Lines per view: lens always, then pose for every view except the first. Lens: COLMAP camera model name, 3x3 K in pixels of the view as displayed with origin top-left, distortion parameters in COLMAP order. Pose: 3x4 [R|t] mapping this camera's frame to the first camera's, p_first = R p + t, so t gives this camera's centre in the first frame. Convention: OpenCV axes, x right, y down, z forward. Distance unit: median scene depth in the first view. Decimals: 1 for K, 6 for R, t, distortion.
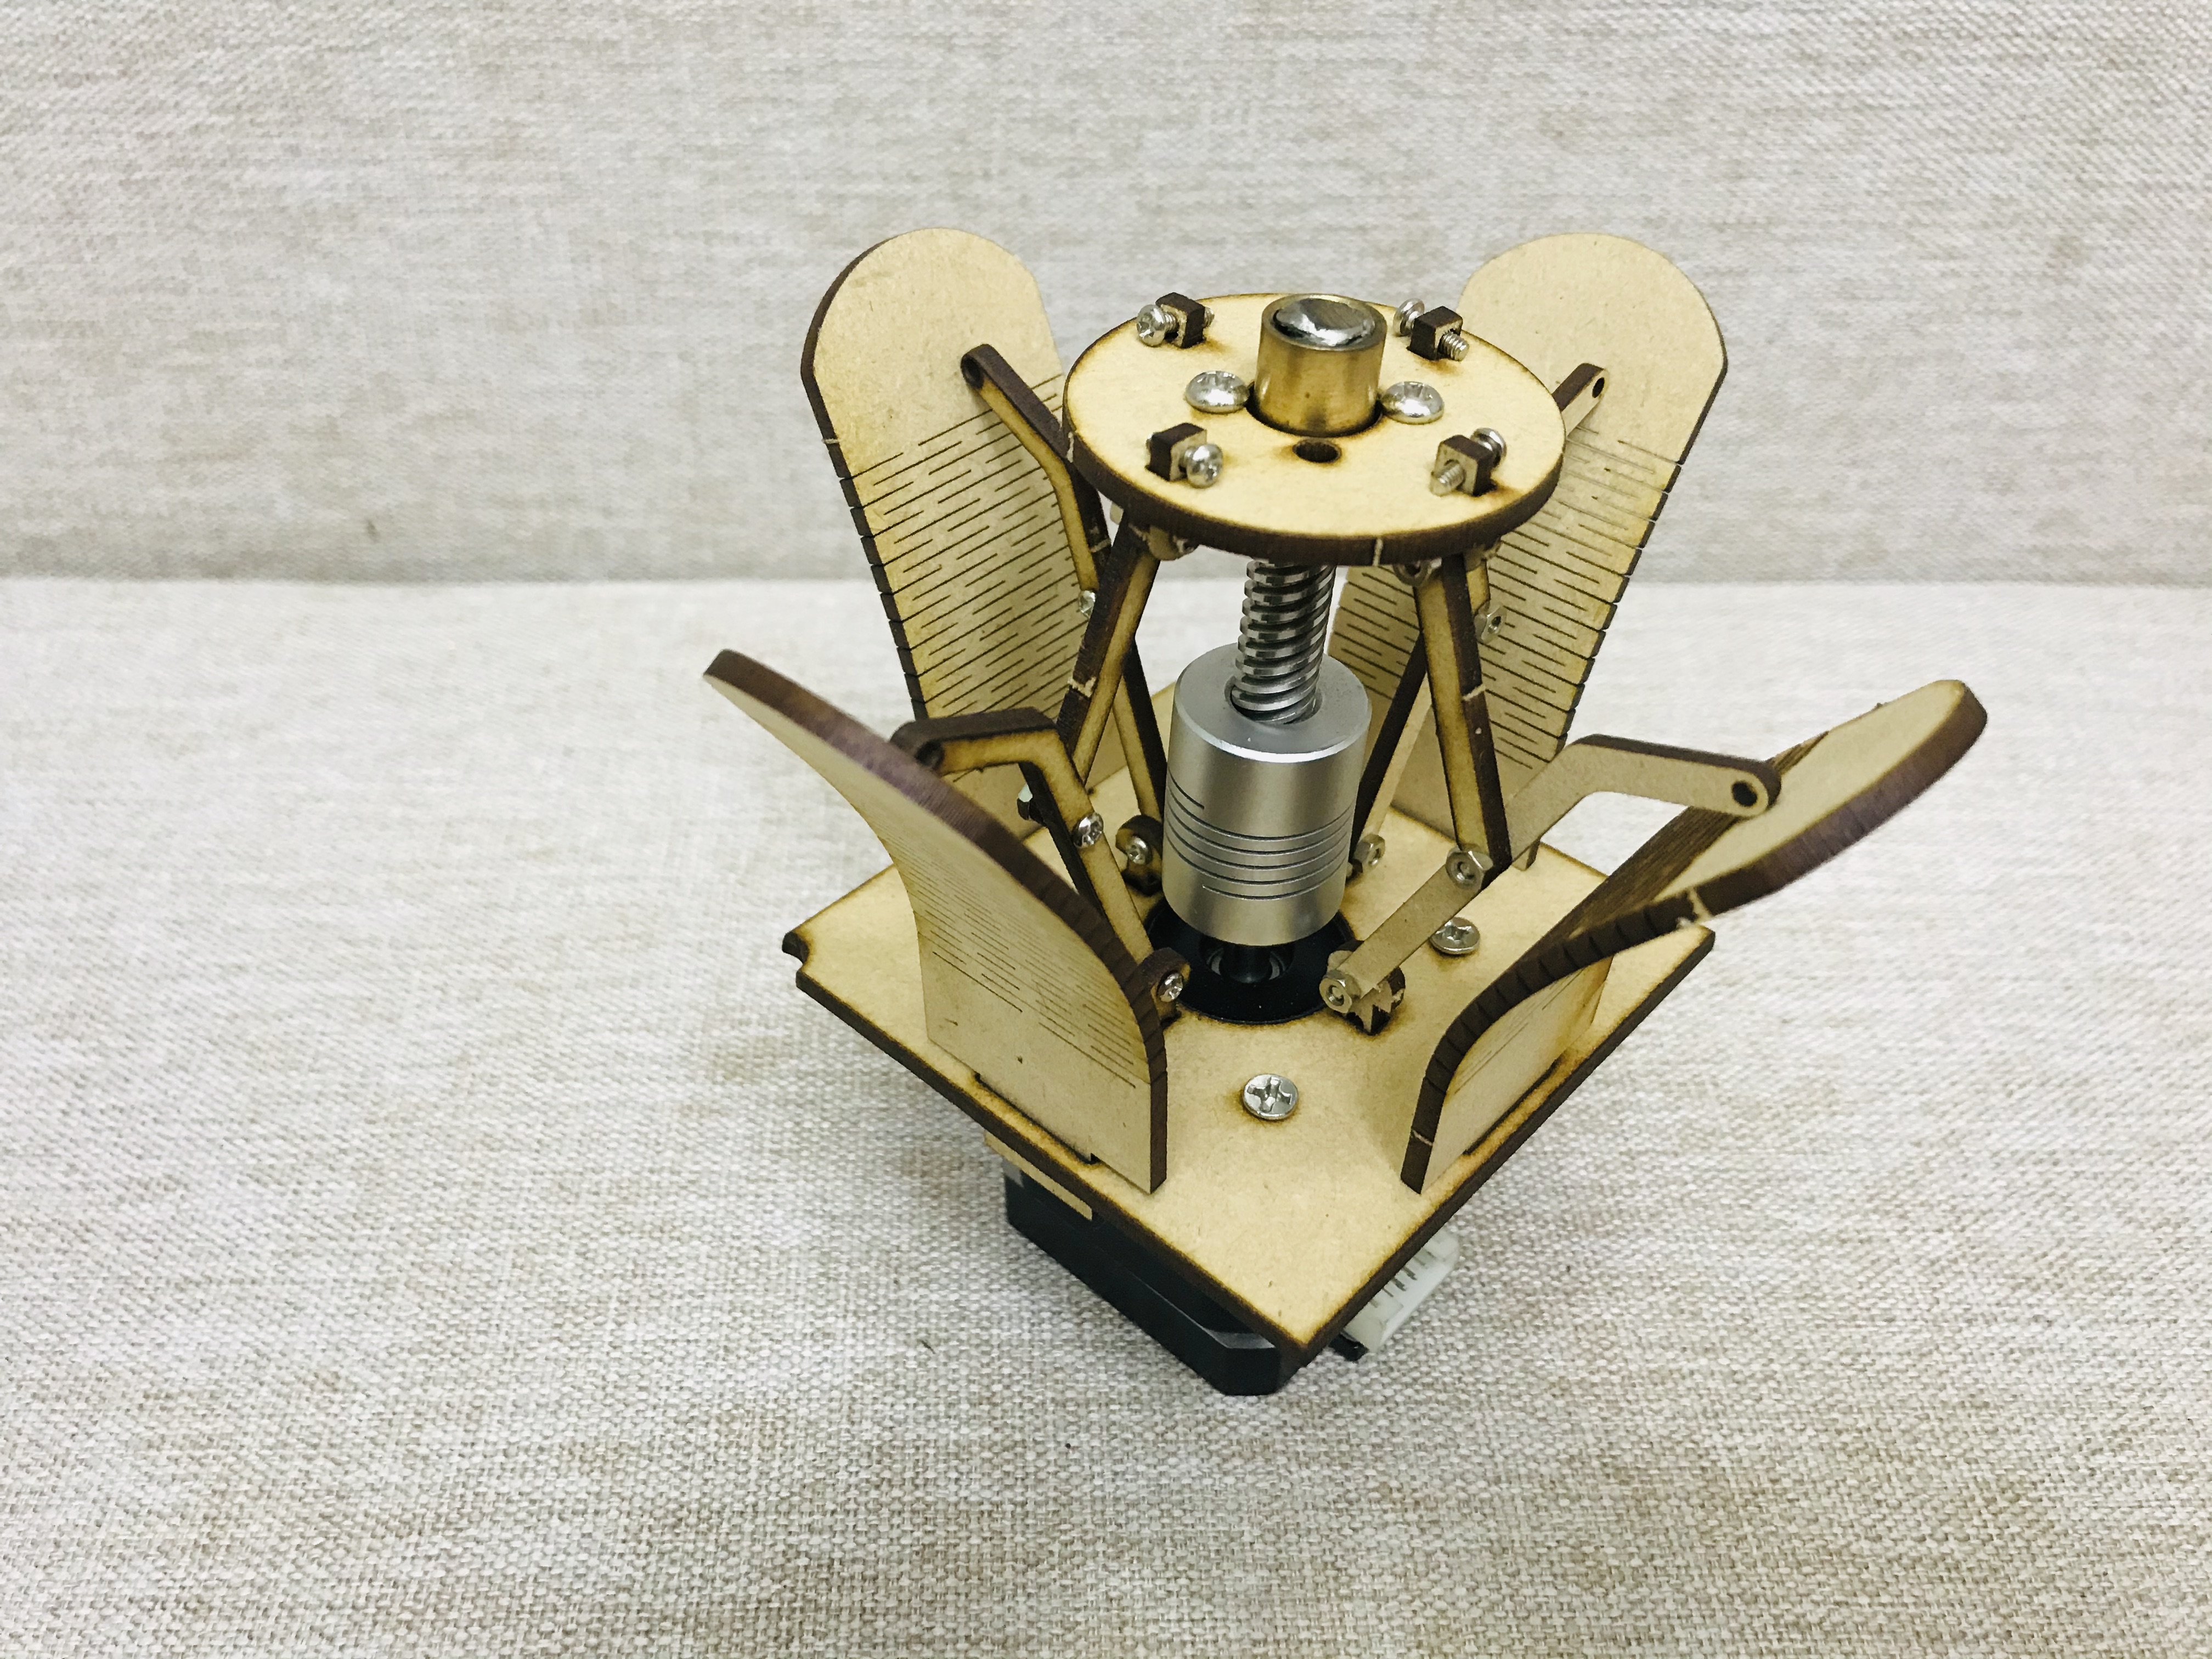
lens RADIAL K [[1864.4, 0, 1090.6], [0, 1864.4, 802.1], [0, 0, 1]] dist [-0.002845, 0.000505]
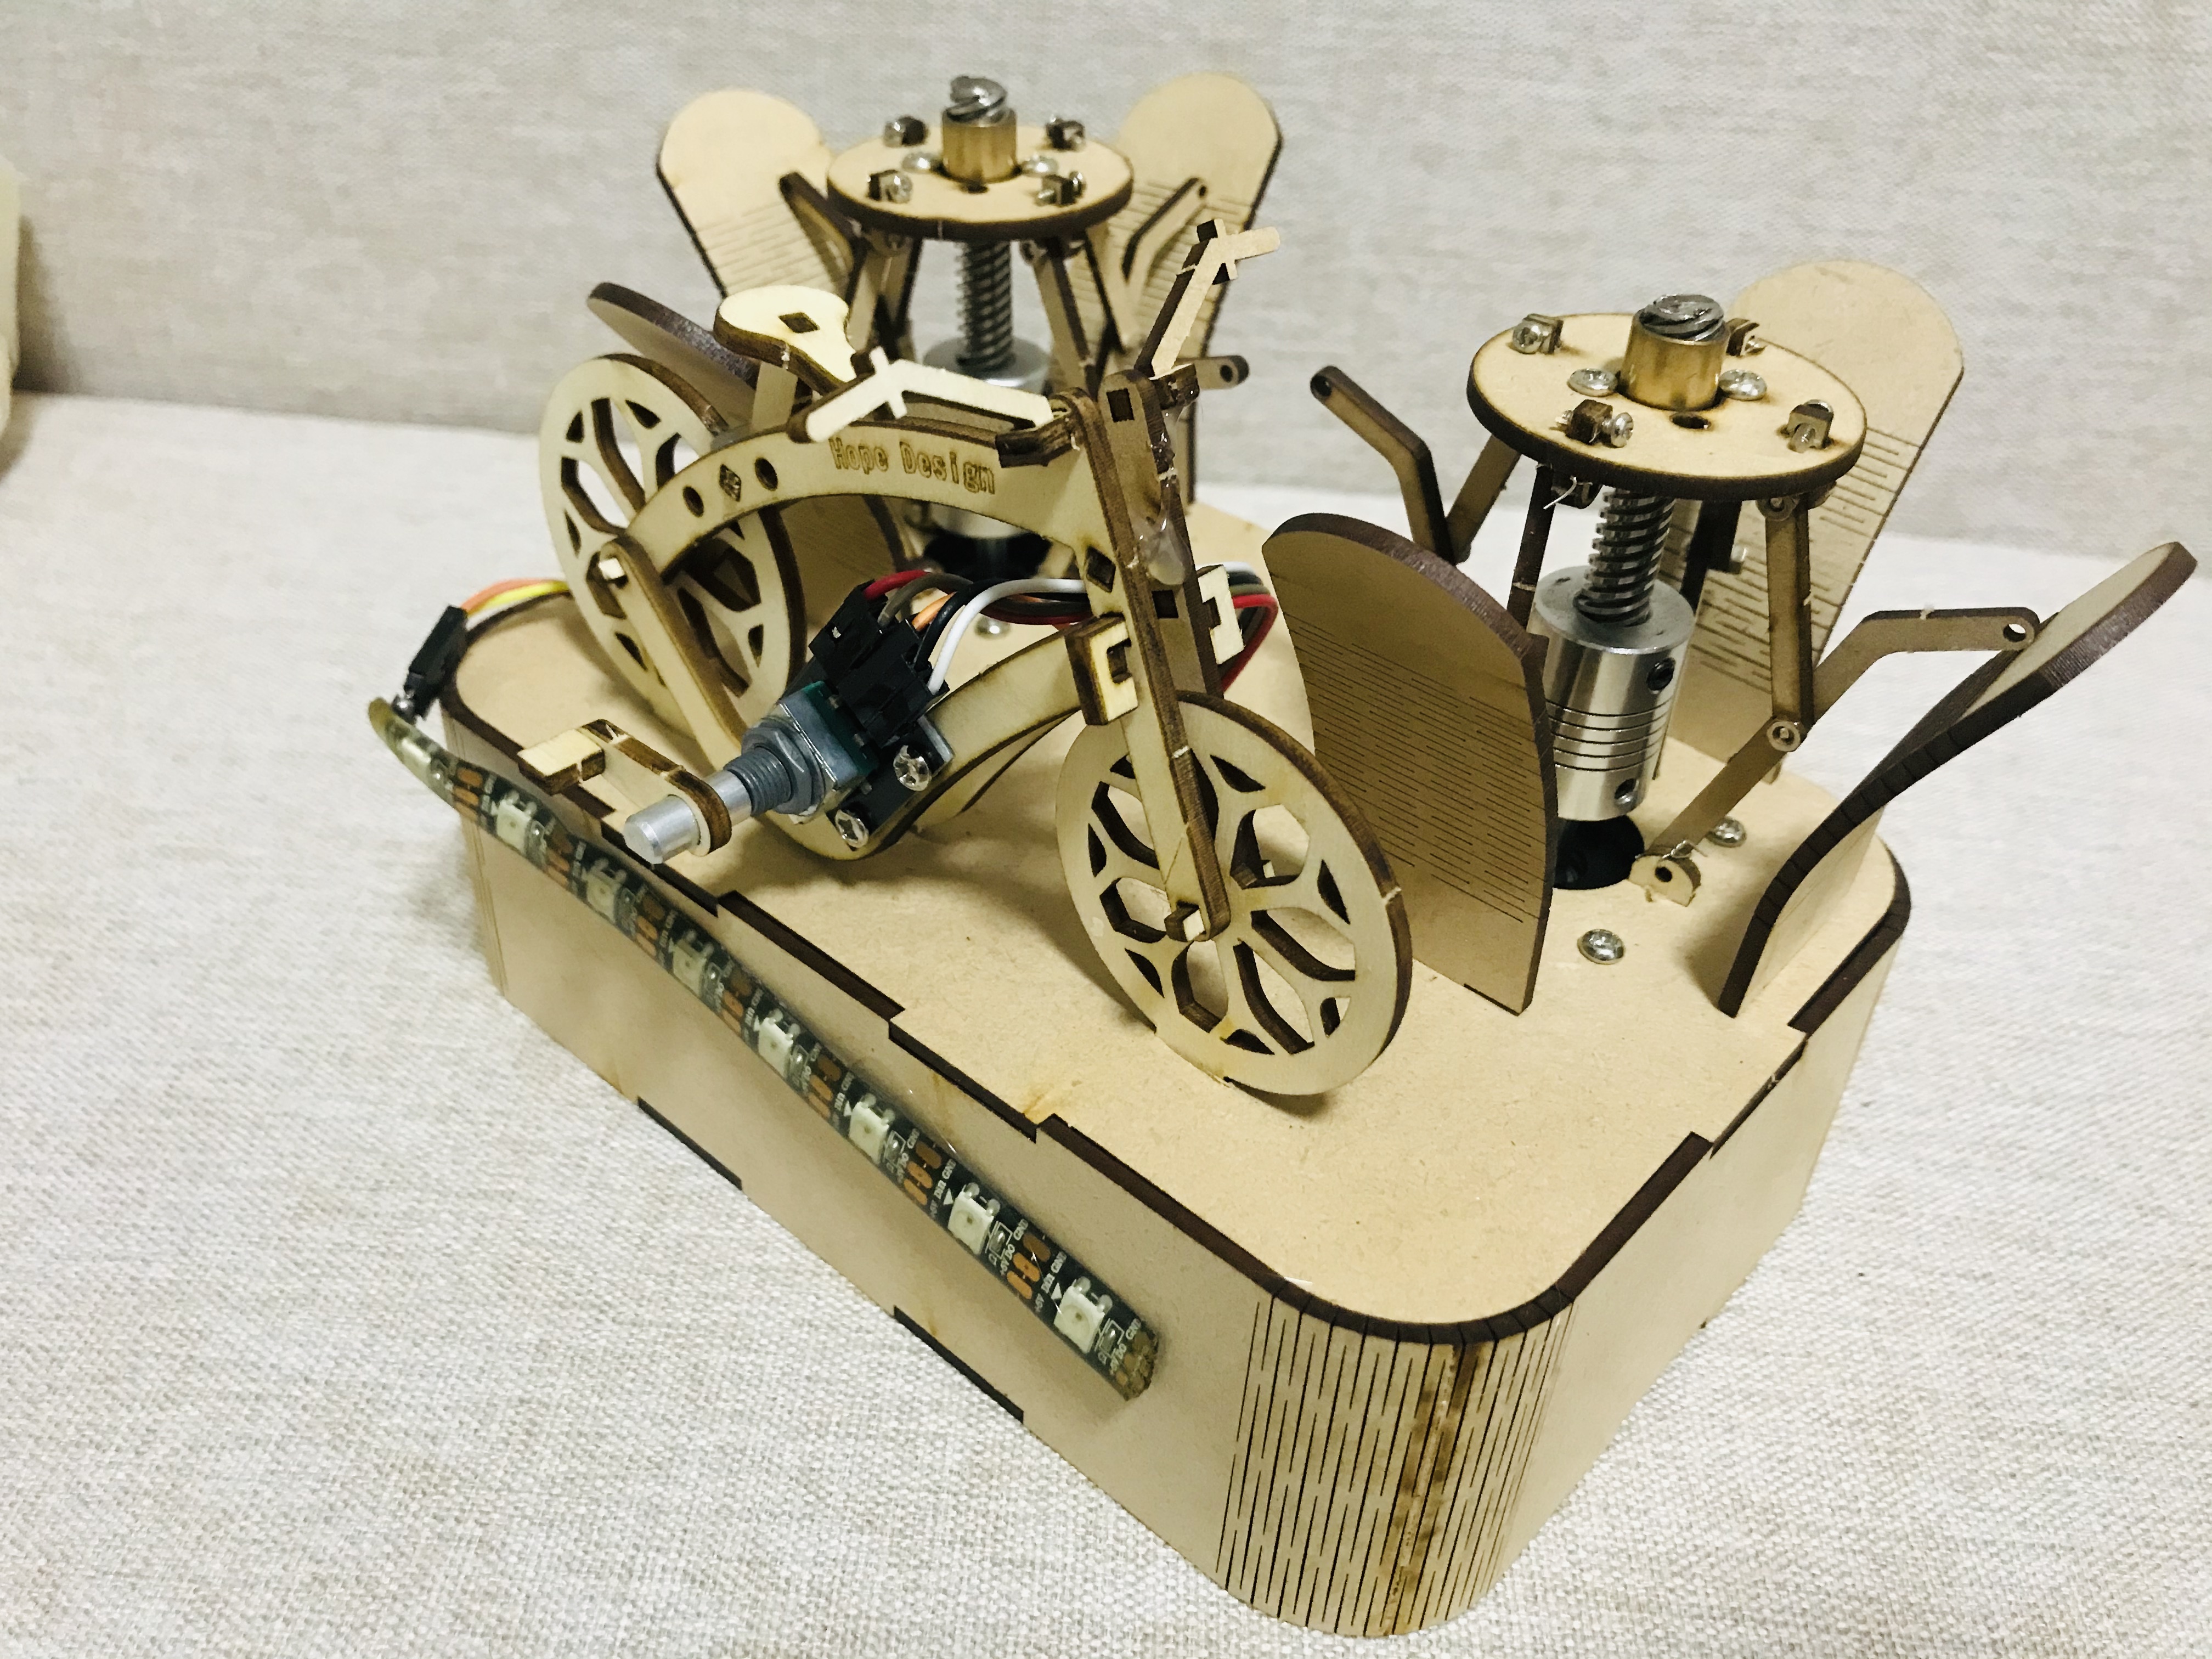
lens RADIAL K [[1864.4, 0, 1098.3], [0, 1864.4, 808.6], [0, 0, 1]] dist [-0.002845, 0.000505]
pose [[0.995703, 0.082528, -0.042003, 0.100816], [-0.085919, 0.992528, -0.086637, 0.268605], [0.034539, 0.089873, 0.995354, -0.369271]]
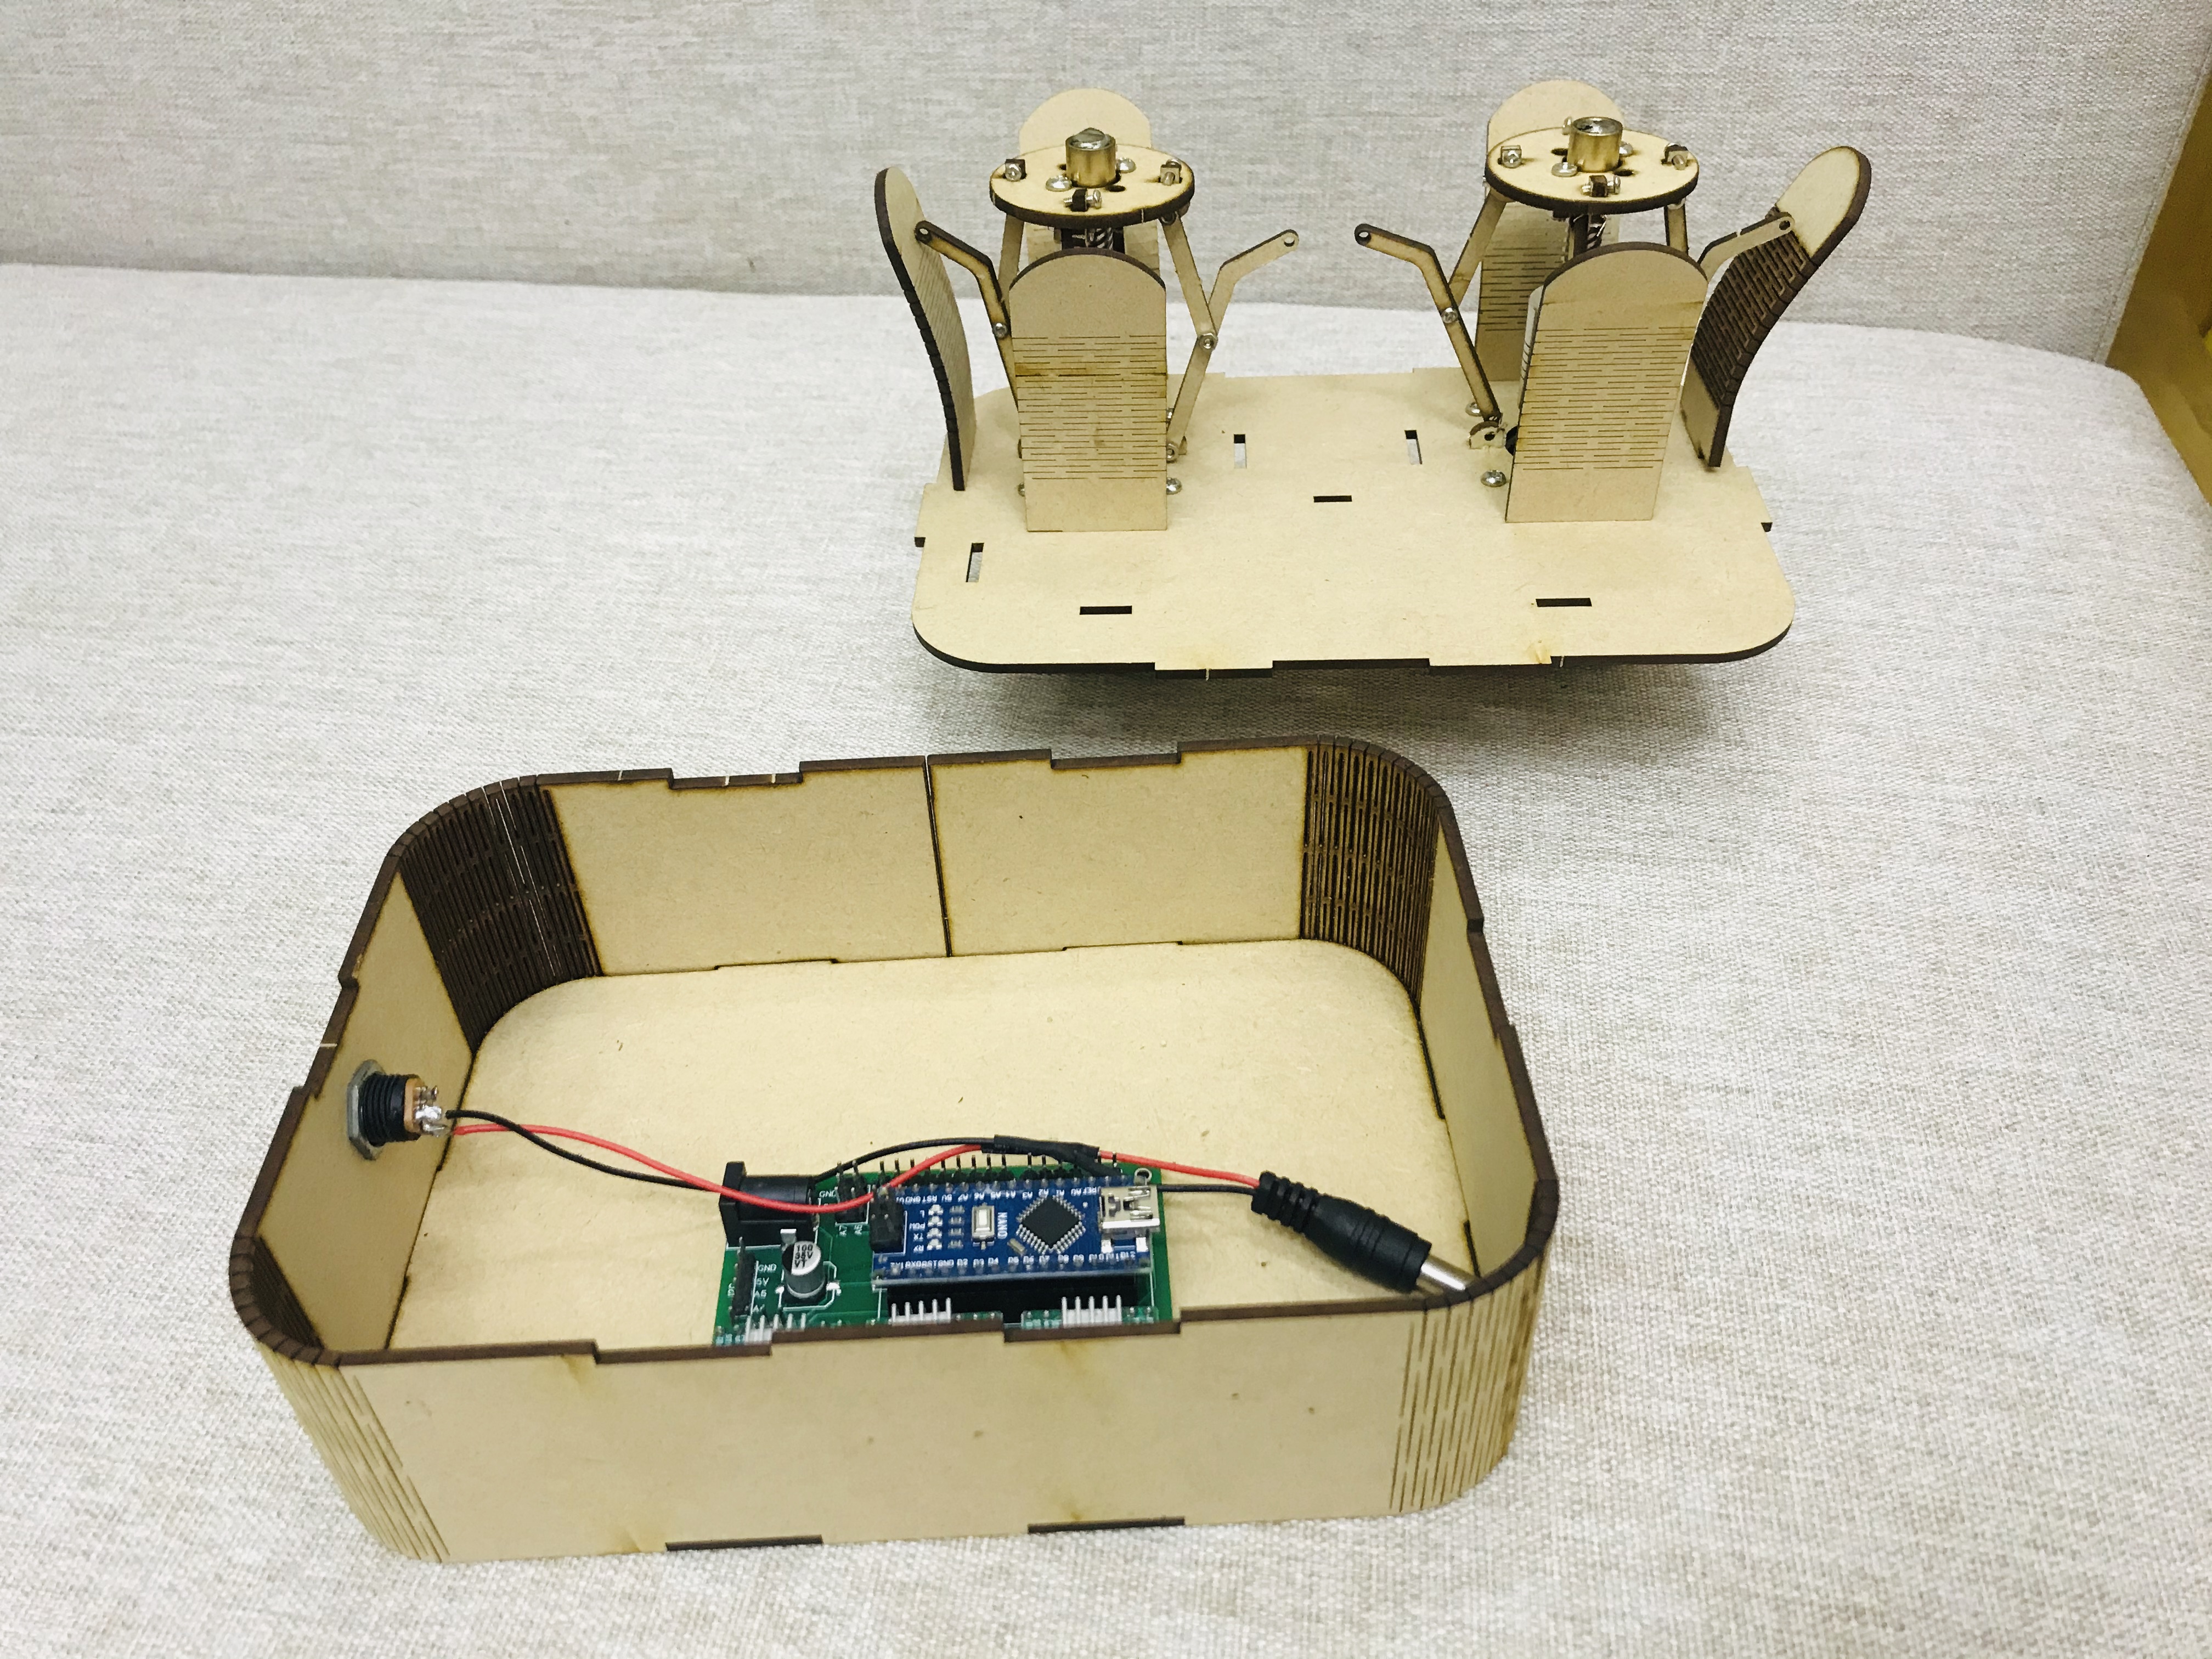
lens RADIAL K [[1864.4, 0, 1078.0], [0, 1864.4, 809.9], [0, 0, 1]] dist [-0.002845, 0.000505]
pose [[0.979708, 0.074608, -0.186027, 0.377740], [-0.075870, 0.997118, 0.000334, 0.433763], [0.185515, 0.013787, 0.982545, -0.899225]]
